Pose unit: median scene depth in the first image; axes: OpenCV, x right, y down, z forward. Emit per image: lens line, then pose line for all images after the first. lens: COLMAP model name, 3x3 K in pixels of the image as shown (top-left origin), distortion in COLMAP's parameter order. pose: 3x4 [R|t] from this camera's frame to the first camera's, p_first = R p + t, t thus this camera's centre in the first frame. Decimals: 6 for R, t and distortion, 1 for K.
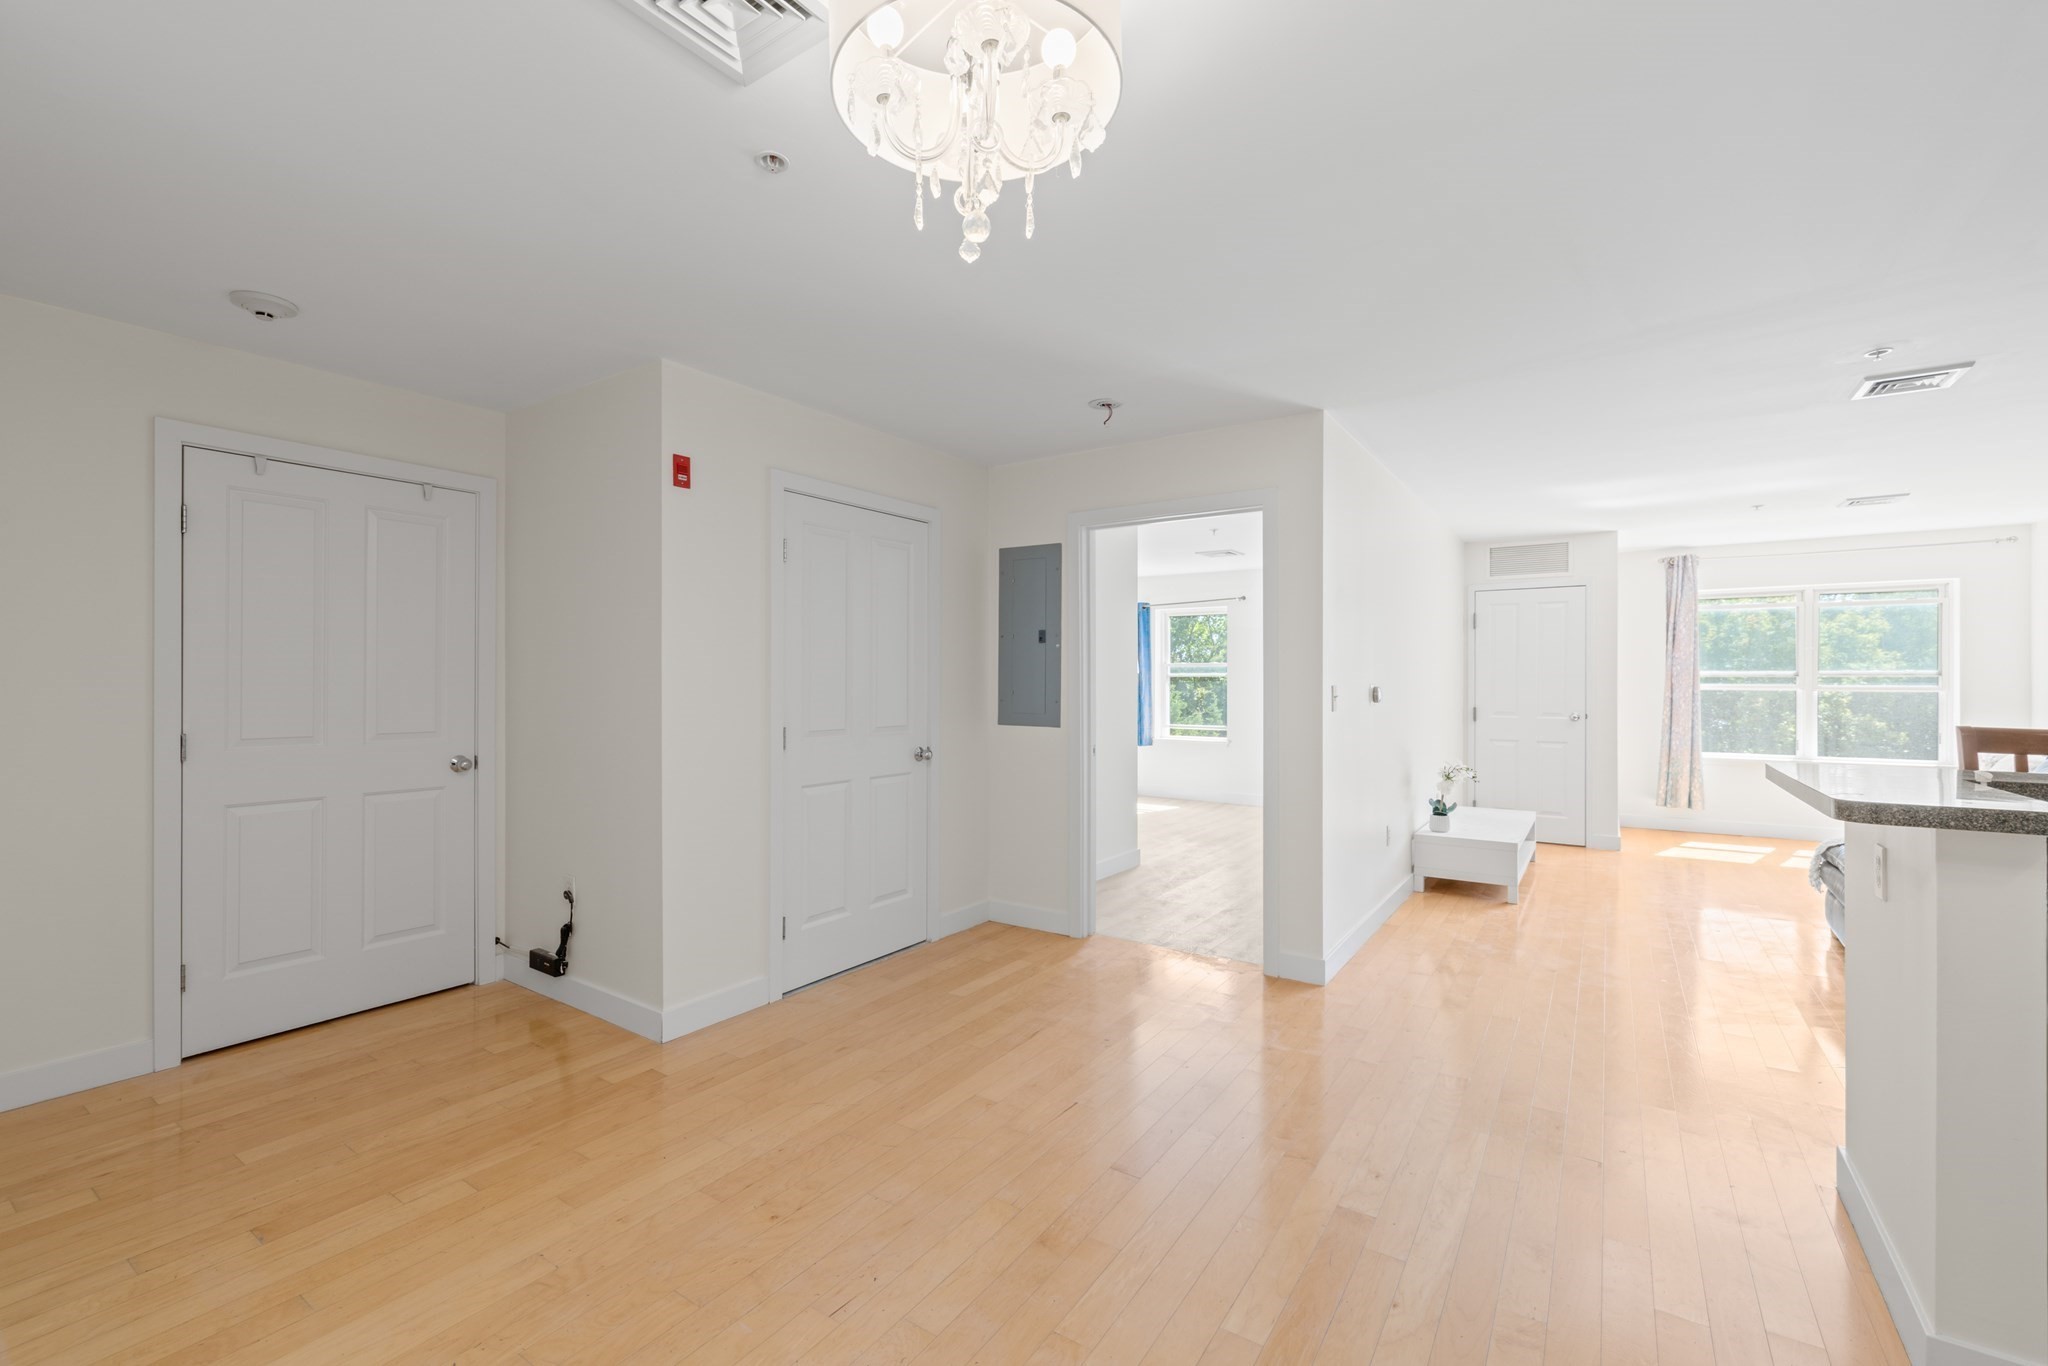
lens RADIAL K [[881.9, 0, 983.9], [0, 881.9, 671.6], [0, 0, 1]] dist [-0.025395, 0.000132]
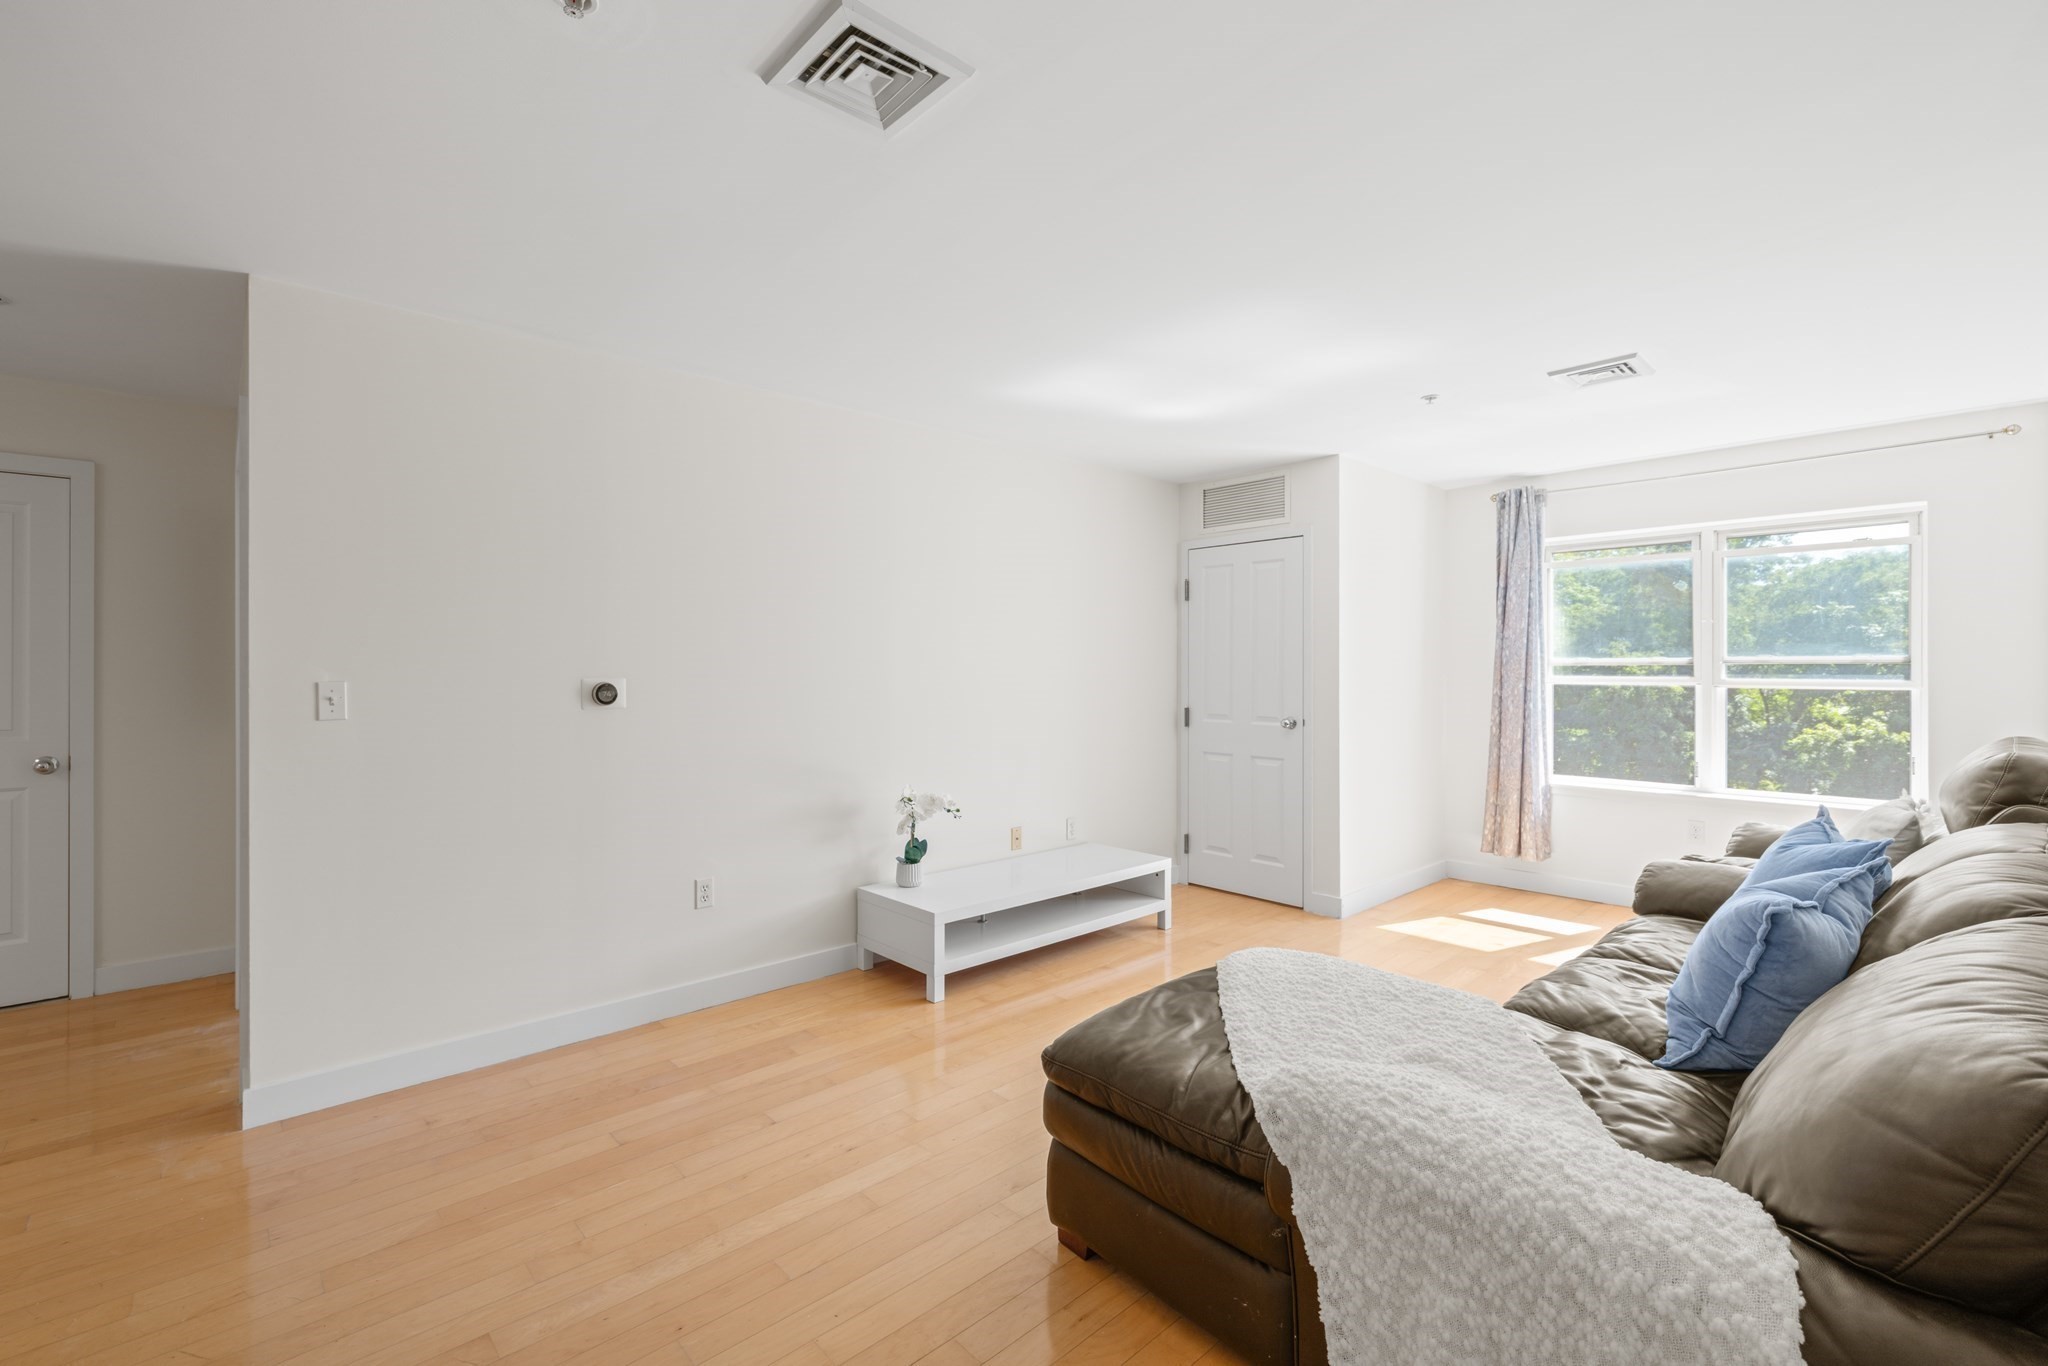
lens RADIAL K [[881.9, 0, 983.9], [0, 881.9, 671.6], [0, 0, 1]] dist [-0.025395, 0.000132]
pose [[0.979621, -0.002524, -0.200840, 0.549301], [0.004471, 0.999947, 0.009242, 0.002535], [0.200806, -0.009952, 0.979580, 0.244286]]
